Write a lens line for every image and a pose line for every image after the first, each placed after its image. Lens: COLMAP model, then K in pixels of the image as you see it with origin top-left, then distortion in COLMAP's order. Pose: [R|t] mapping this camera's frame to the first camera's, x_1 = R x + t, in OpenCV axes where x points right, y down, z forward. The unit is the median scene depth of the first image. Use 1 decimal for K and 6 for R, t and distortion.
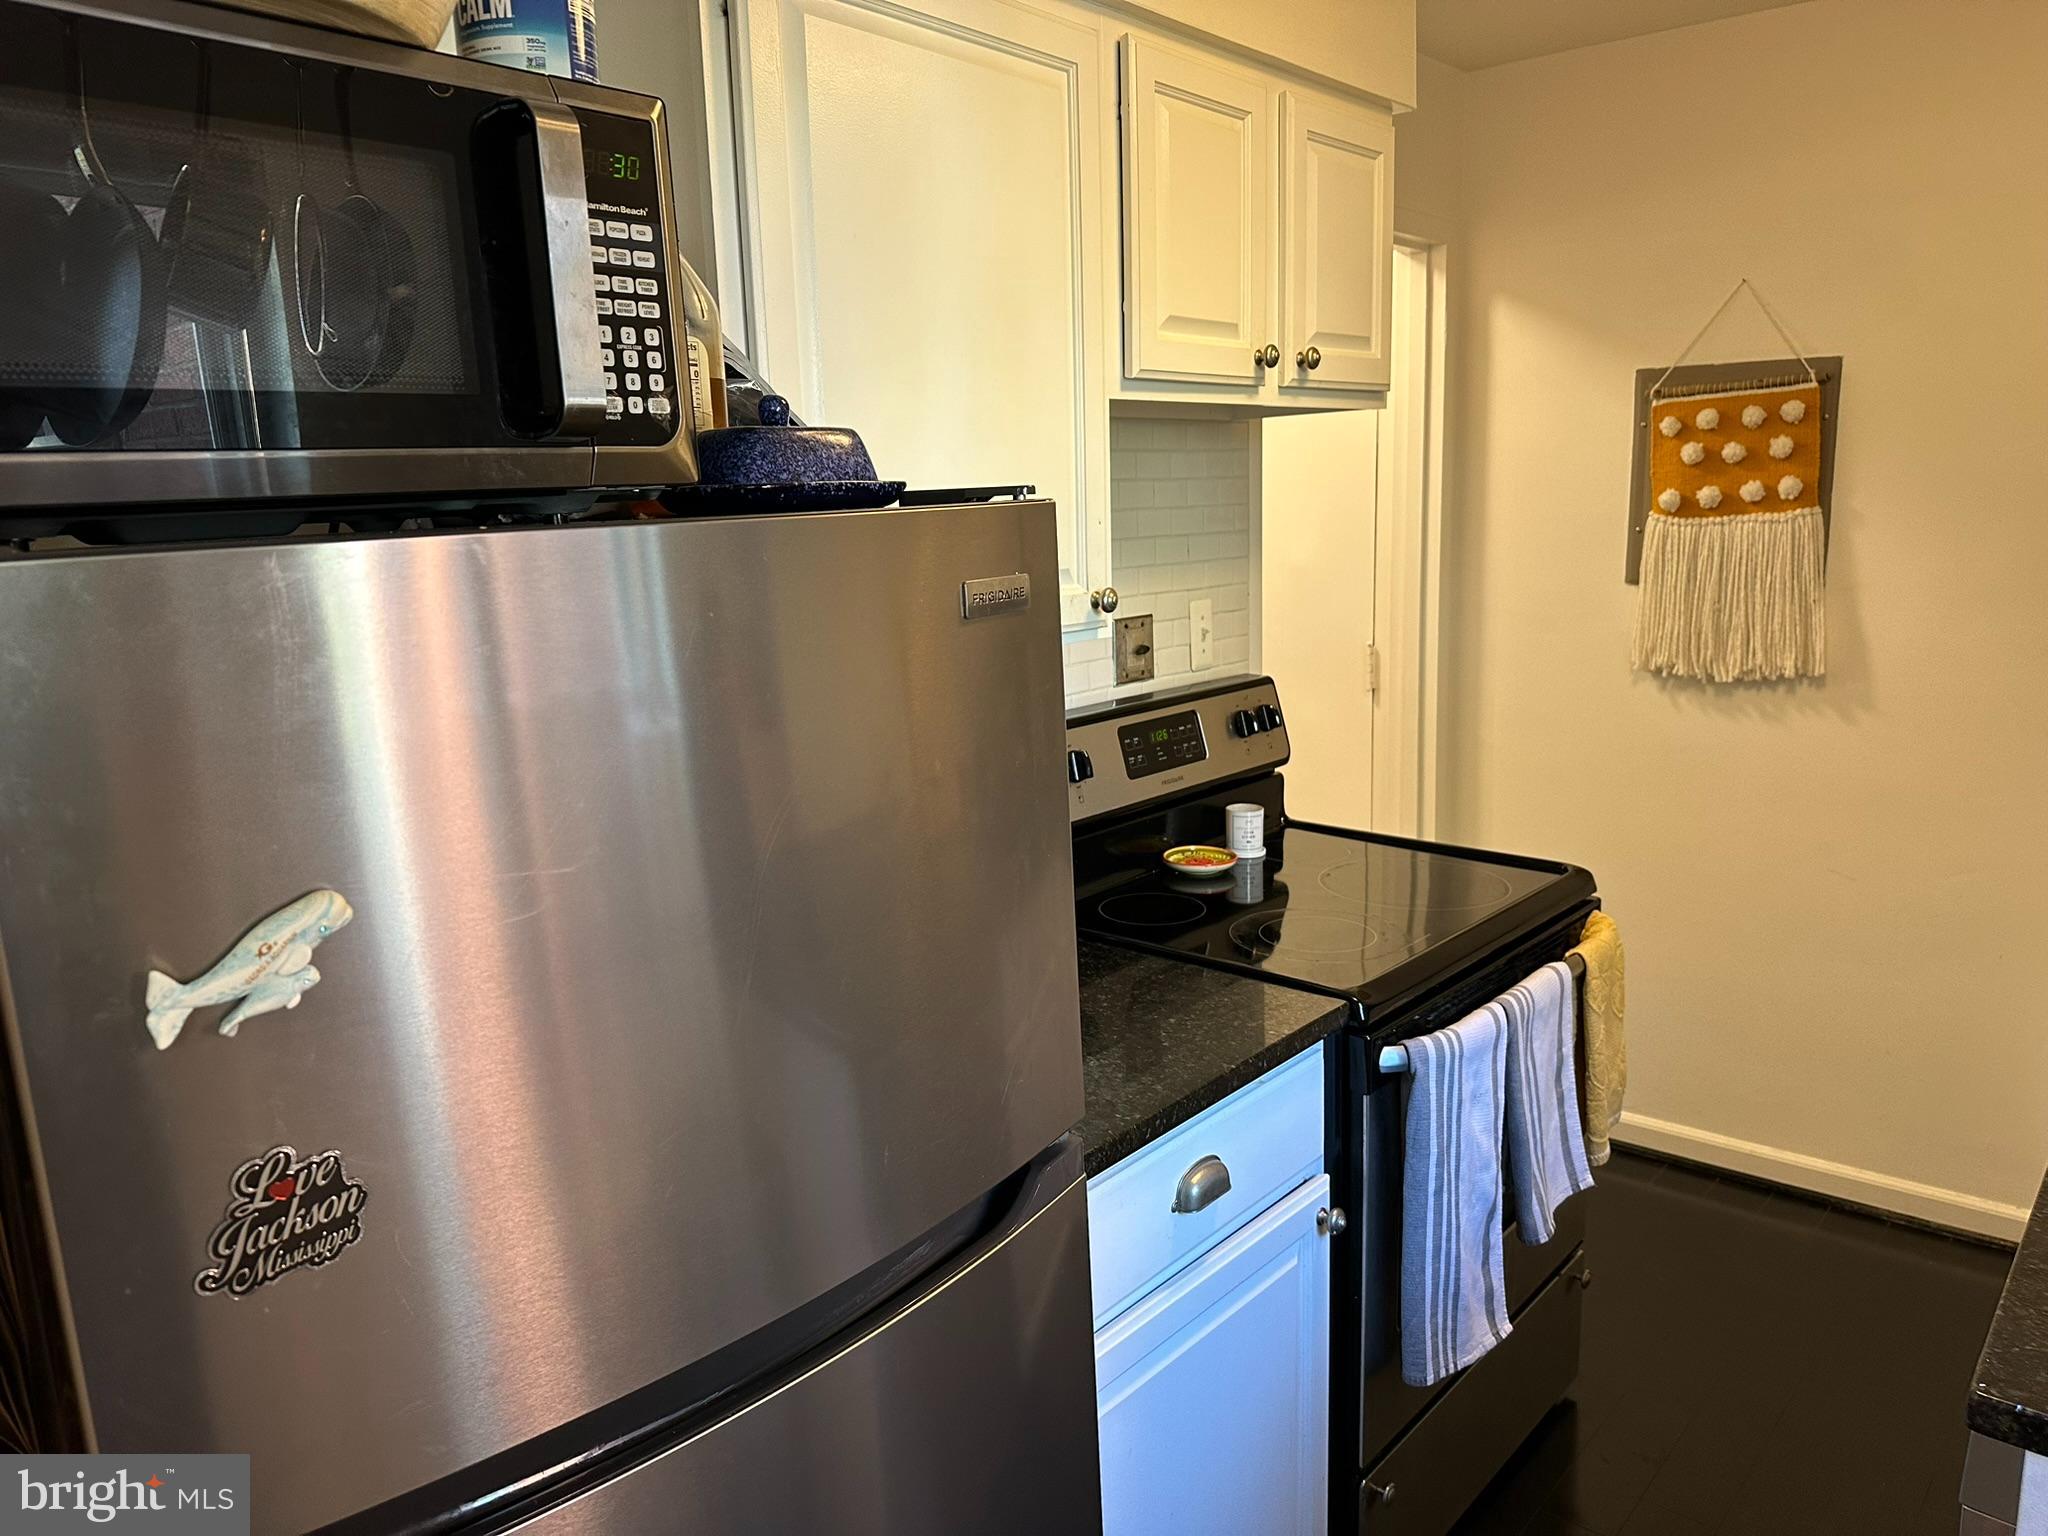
lens RADIAL K [[1448.0, 0, 1039.3], [0, 1448.0, 759.6], [0, 0, 1]] dist [0.112450, -0.177281]
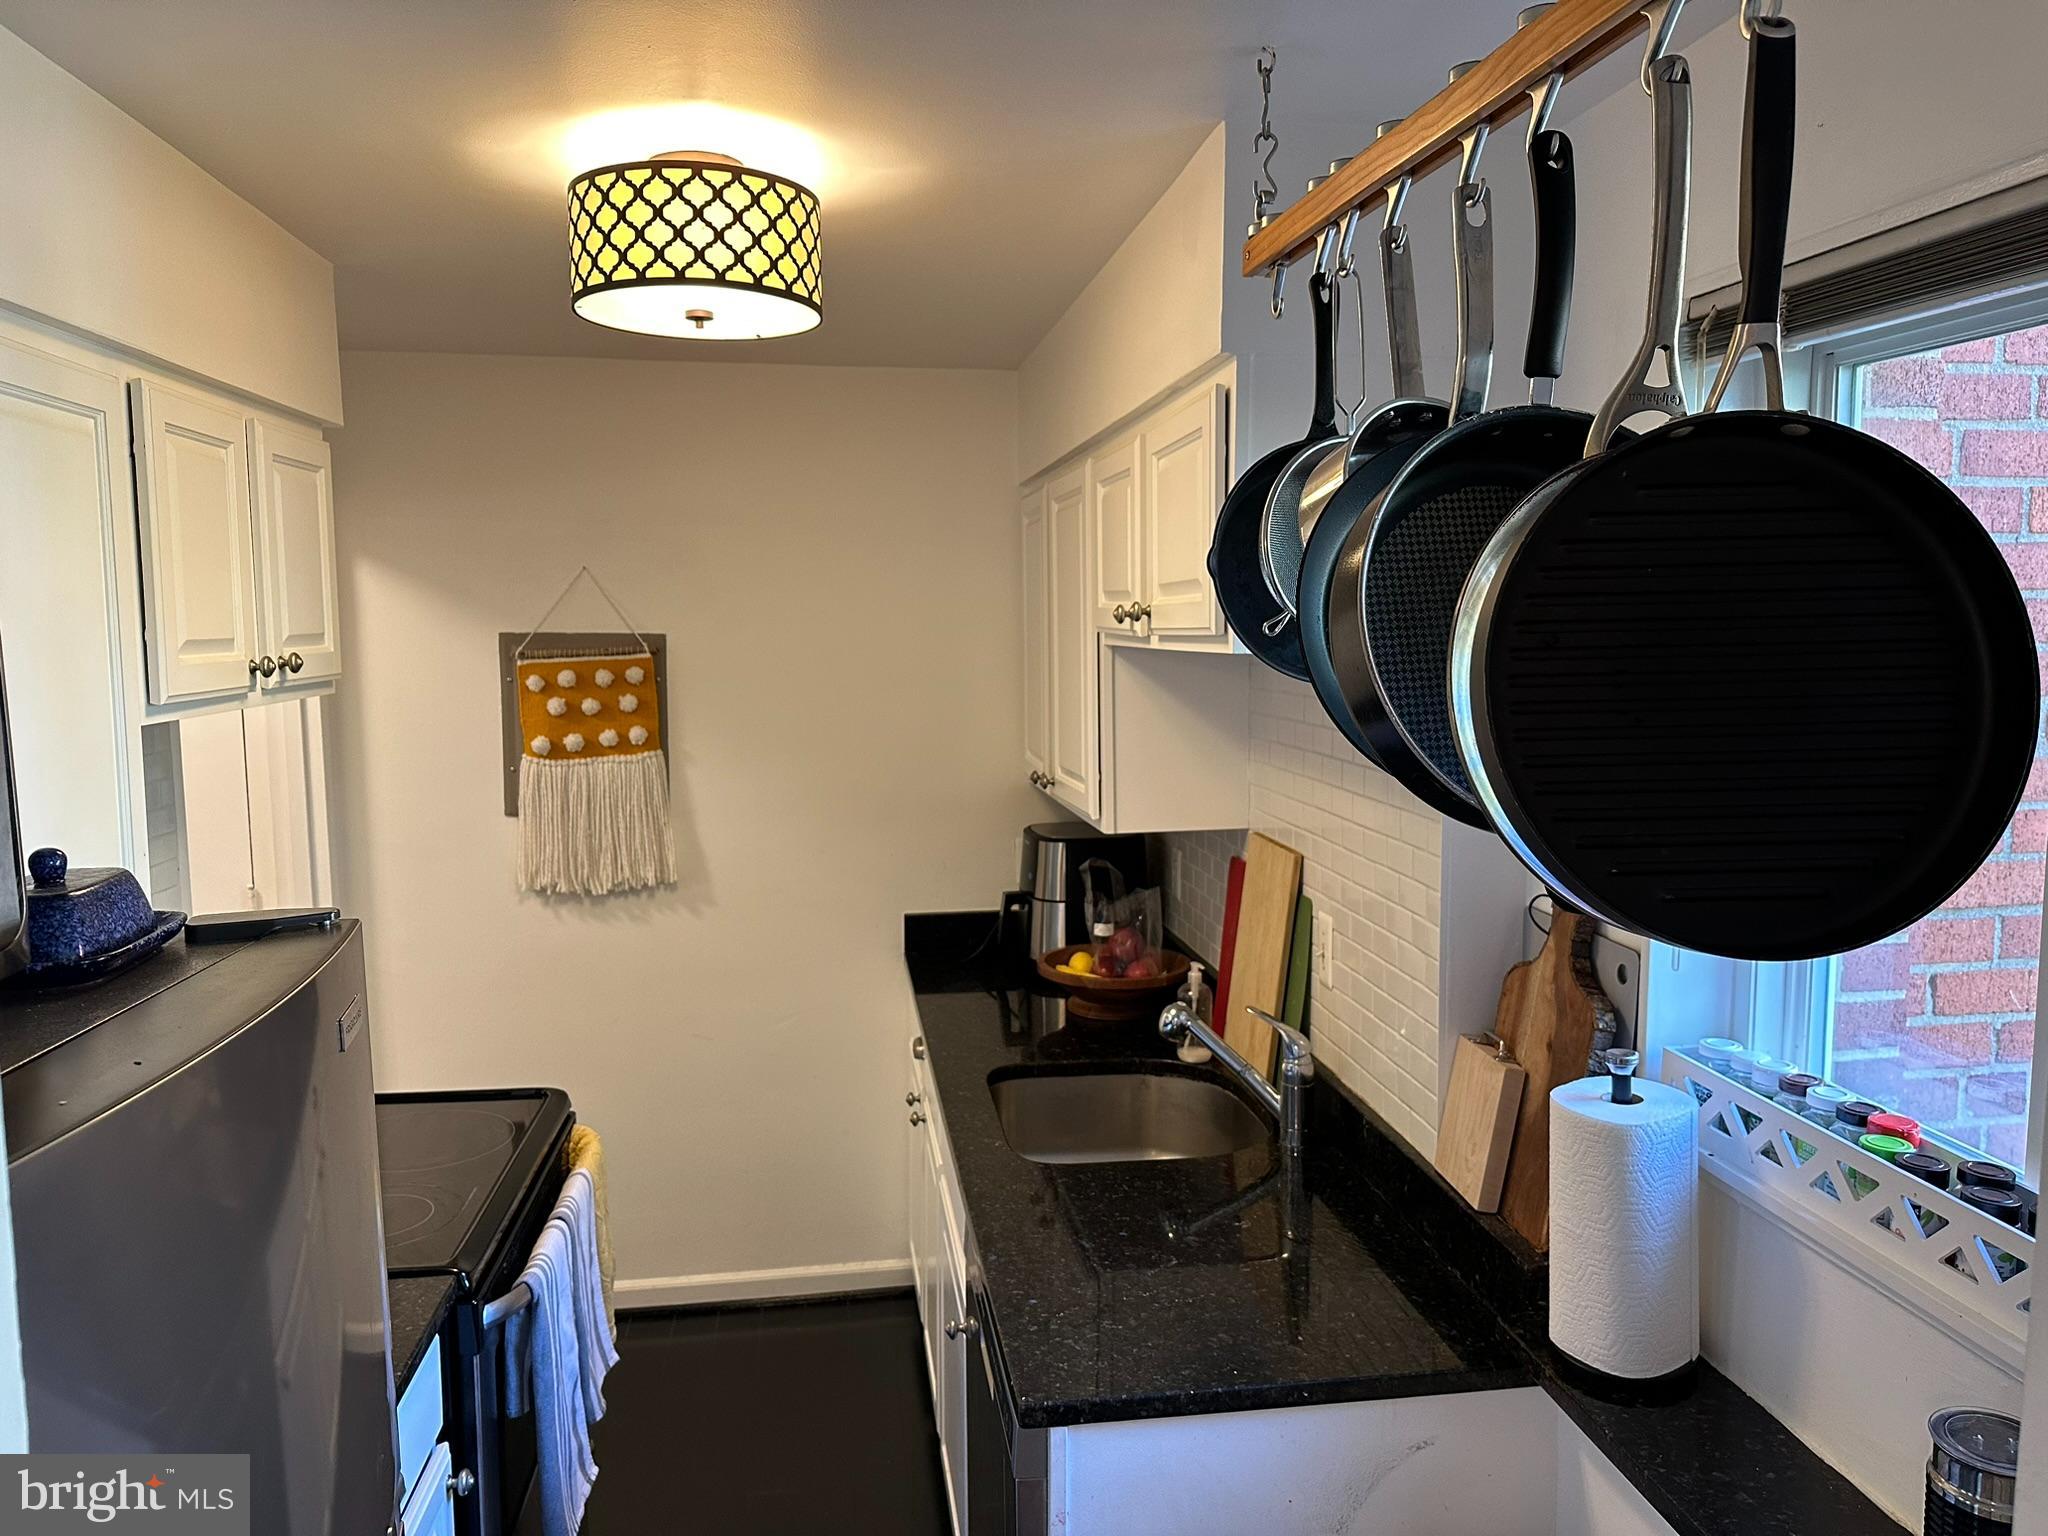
lens RADIAL K [[1448.0, 0, 1039.3], [0, 1448.0, 759.6], [0, 0, 1]] dist [0.112450, -0.177281]
pose [[0.653827, -0.054358, 0.754689, -0.192207], [0.123972, 0.991633, -0.035979, -0.076118], [-0.746419, 0.117084, 0.655096, -0.052570]]
